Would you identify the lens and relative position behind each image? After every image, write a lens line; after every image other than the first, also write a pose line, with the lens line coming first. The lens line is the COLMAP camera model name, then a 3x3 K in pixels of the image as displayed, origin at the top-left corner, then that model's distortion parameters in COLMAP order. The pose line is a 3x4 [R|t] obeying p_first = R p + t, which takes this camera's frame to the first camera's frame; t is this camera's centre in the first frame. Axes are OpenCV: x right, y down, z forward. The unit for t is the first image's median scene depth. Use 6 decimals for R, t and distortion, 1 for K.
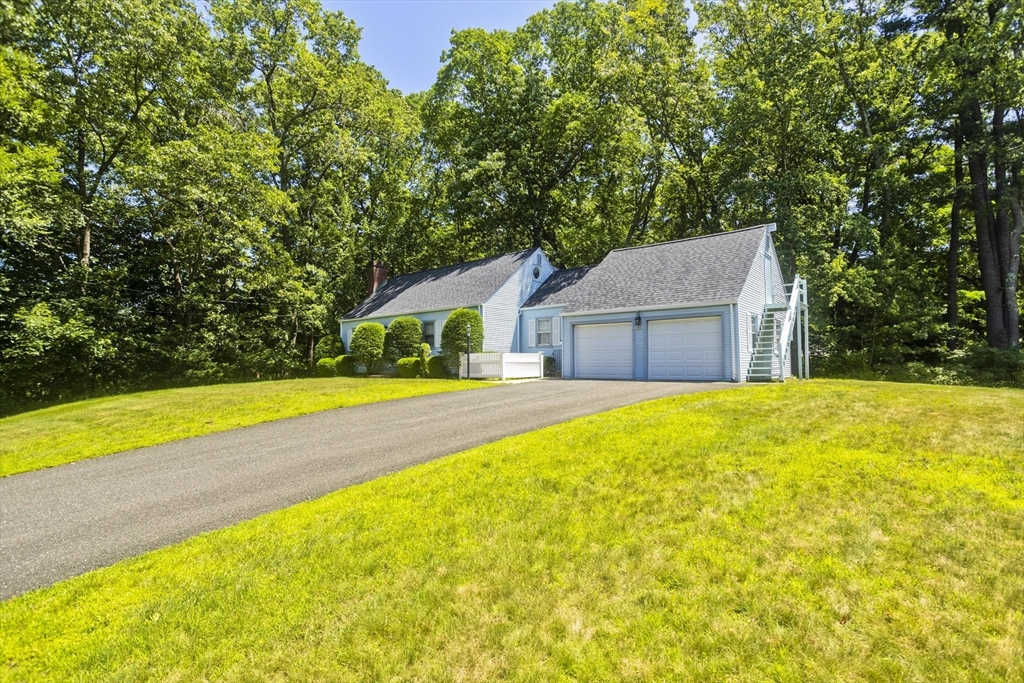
lens RADIAL K [[517.3, 0, 513.5], [0, 517.3, 338.0], [0, 0, 1]] dist [-0.066045, 0.040056]
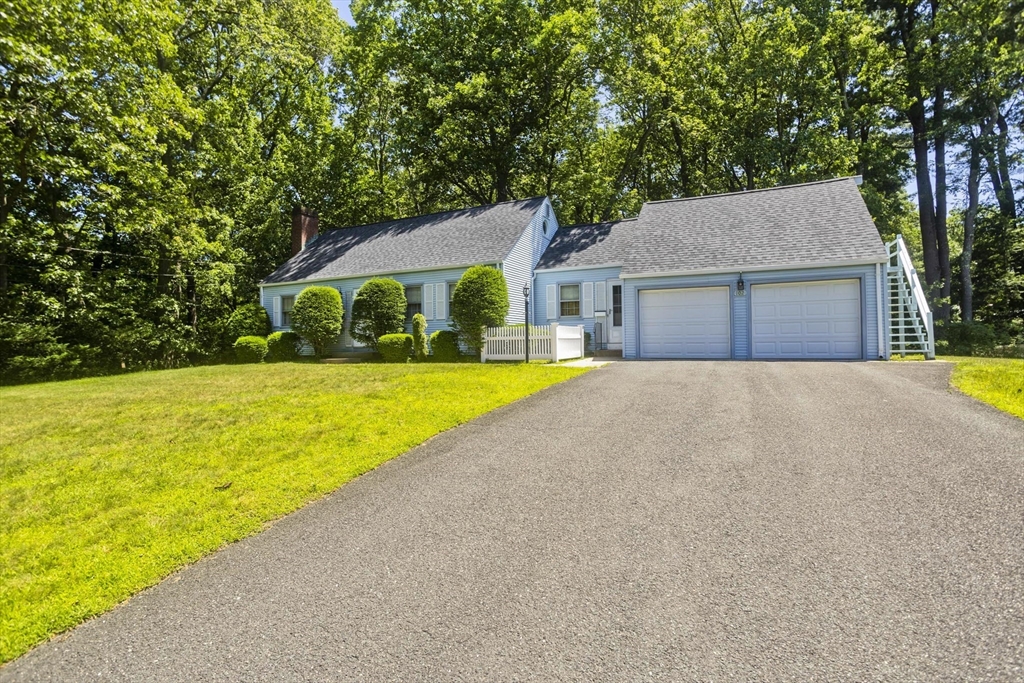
lens RADIAL K [[517.3, 0, 513.5], [0, 517.3, 338.0], [0, 0, 1]] dist [-0.066045, 0.040056]
pose [[0.964349, -0.006815, 0.264546, -0.215012], [-0.003547, 0.999246, 0.038672, 0.014242], [-0.264610, -0.038231, 0.963597, 0.242743]]
